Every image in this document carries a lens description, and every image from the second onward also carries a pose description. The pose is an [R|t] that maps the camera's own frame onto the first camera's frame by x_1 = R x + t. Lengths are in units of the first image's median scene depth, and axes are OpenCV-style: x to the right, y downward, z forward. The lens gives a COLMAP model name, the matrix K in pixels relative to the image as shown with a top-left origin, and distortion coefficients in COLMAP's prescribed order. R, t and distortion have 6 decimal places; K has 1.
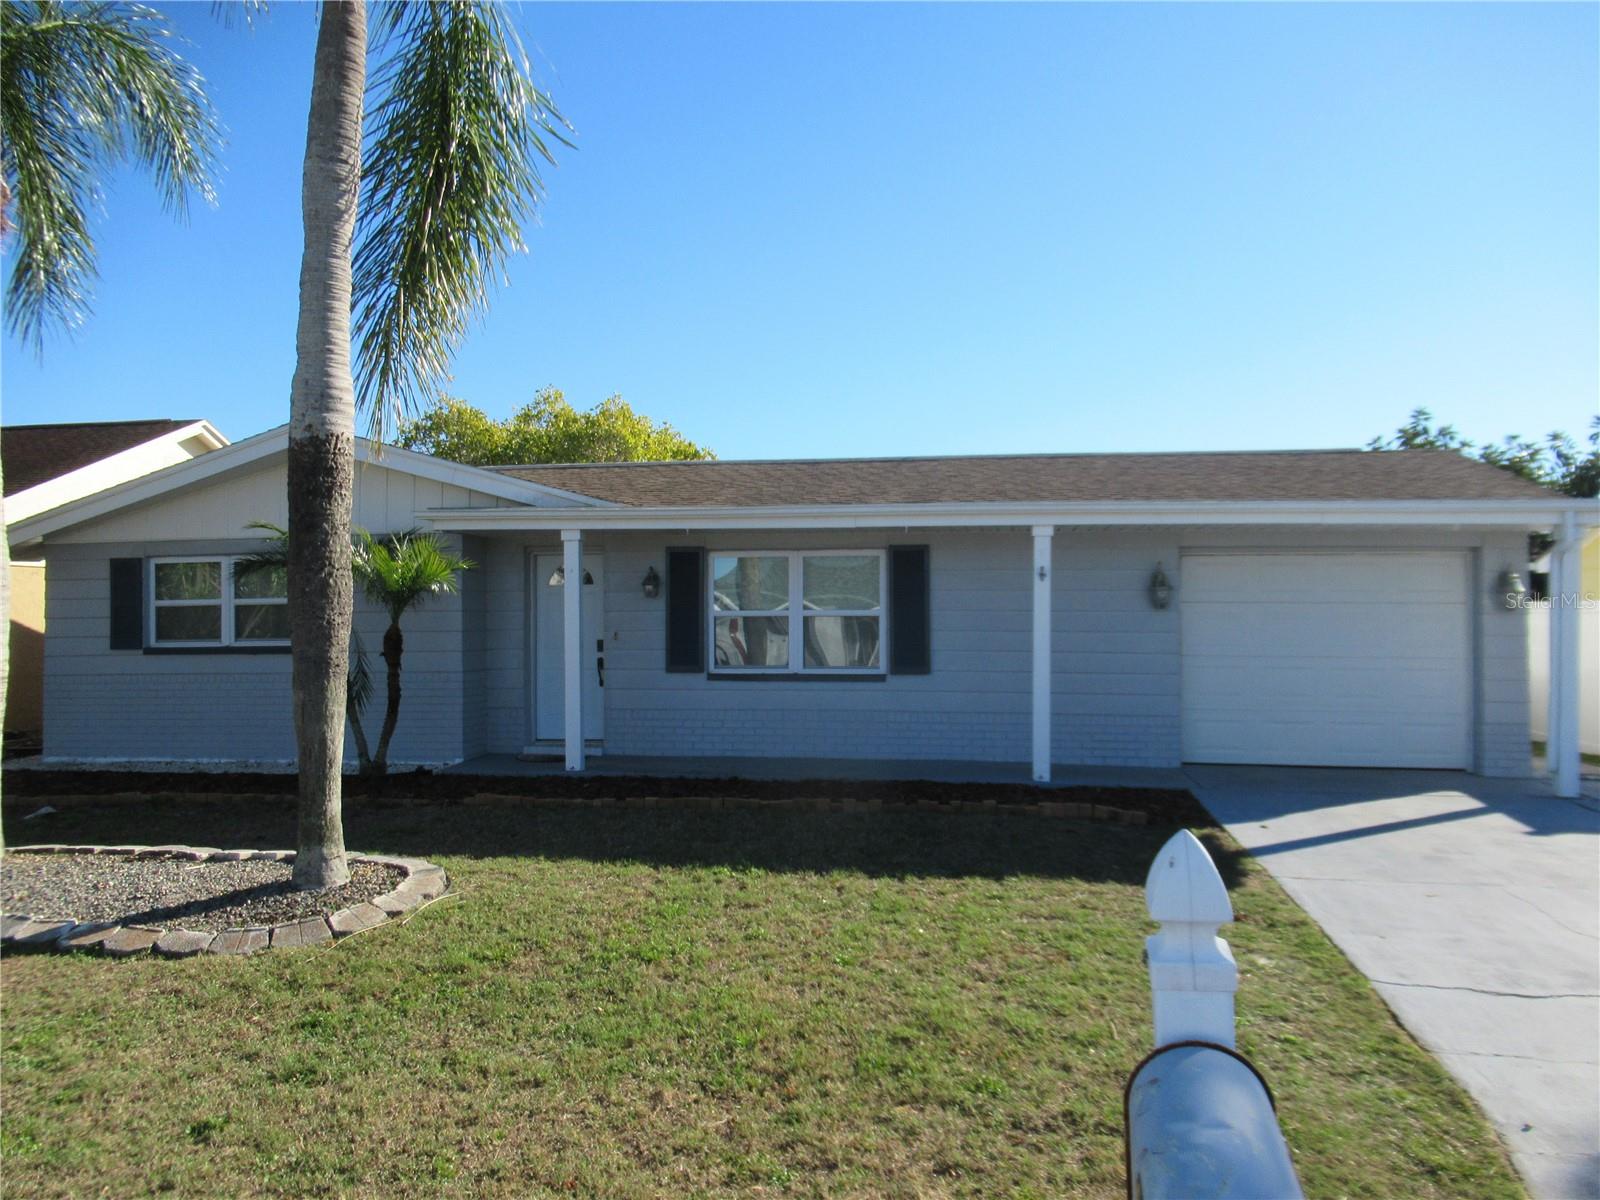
lens RADIAL K [[1214.5, 0, 798.4], [0, 1214.5, 598.0], [0, 0, 1]] dist [0.004092, -0.004028]
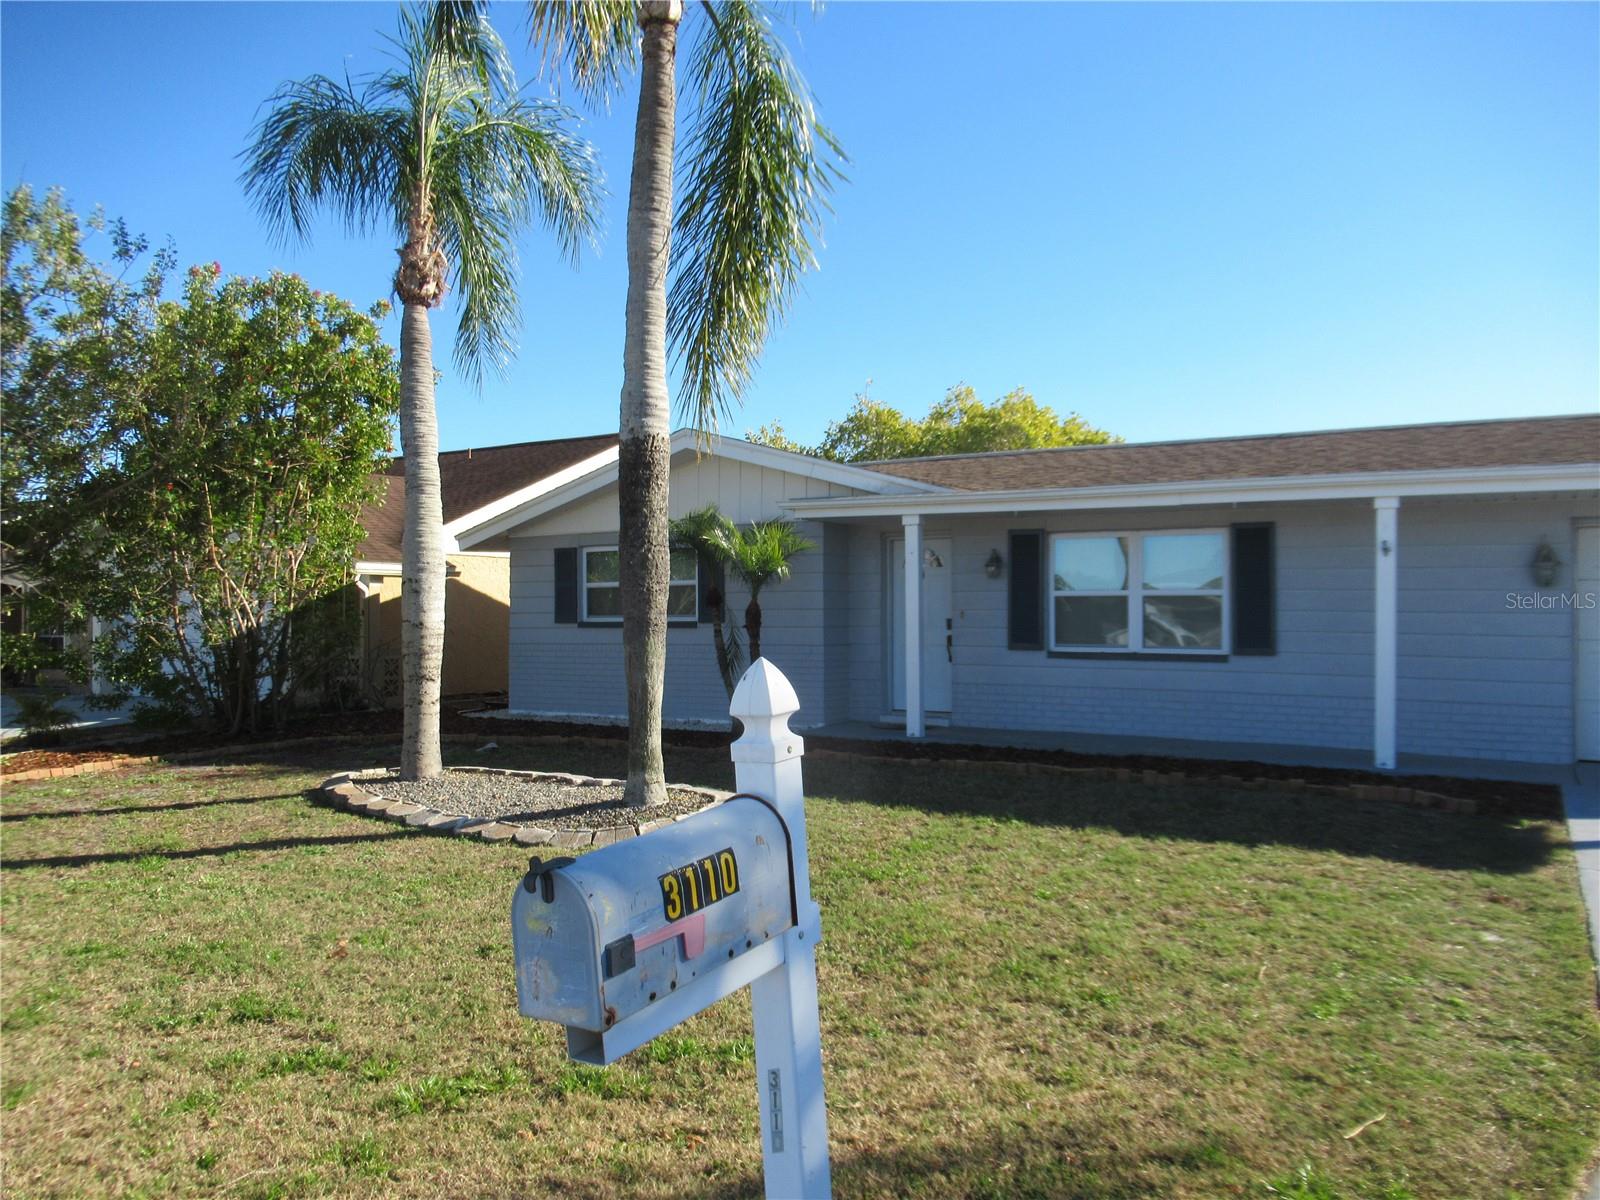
lens RADIAL K [[1214.5, 0, 794.4], [0, 1214.5, 599.8], [0, 0, 1]] dist [0.004092, -0.004028]
pose [[0.929021, 0.001484, -0.370025, 0.173767], [0.000130, 0.999991, 0.004337, 0.021870], [0.370028, -0.004077, 0.929012, -0.068160]]
